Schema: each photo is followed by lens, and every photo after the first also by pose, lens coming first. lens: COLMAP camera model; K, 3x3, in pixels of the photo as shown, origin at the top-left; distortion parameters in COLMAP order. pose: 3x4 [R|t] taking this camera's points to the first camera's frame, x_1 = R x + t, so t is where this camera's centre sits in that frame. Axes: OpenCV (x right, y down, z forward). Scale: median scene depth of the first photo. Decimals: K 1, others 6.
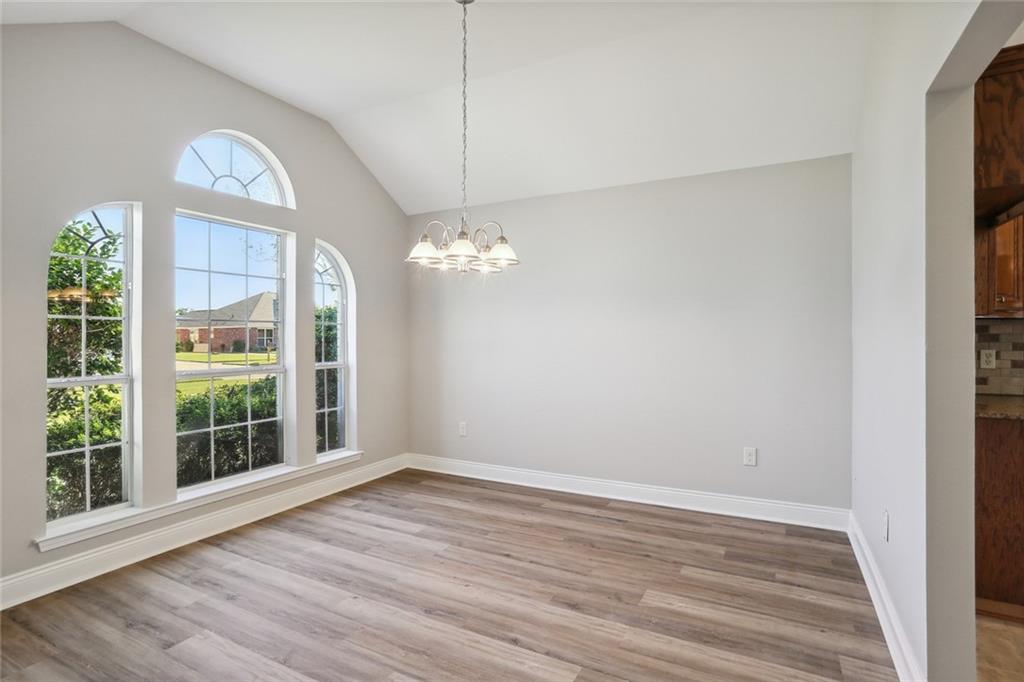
lens RADIAL K [[507.5, 0, 531.9], [0, 507.5, 339.3], [0, 0, 1]] dist [-0.043936, 0.014503]
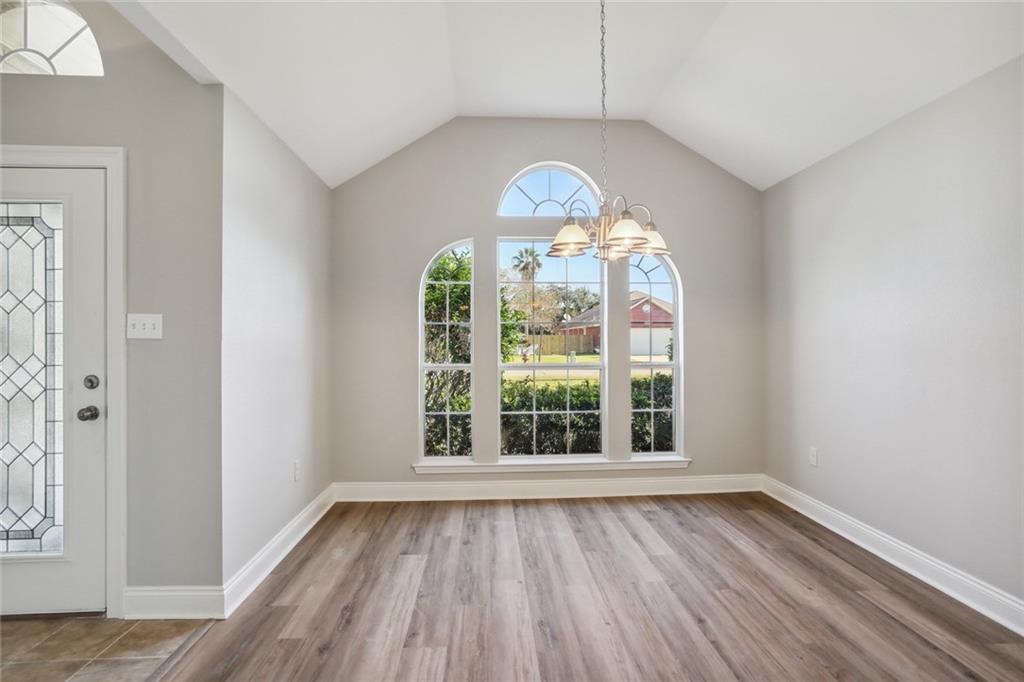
lens RADIAL K [[507.5, 0, 507.8], [0, 507.5, 340.8], [0, 0, 1]] dist [-0.043936, 0.014503]
pose [[0.476269, -0.008939, -0.879254, 0.432428], [0.008805, 0.999947, -0.005396, 0.005857], [0.879255, -0.005172, 0.476322, 0.348112]]
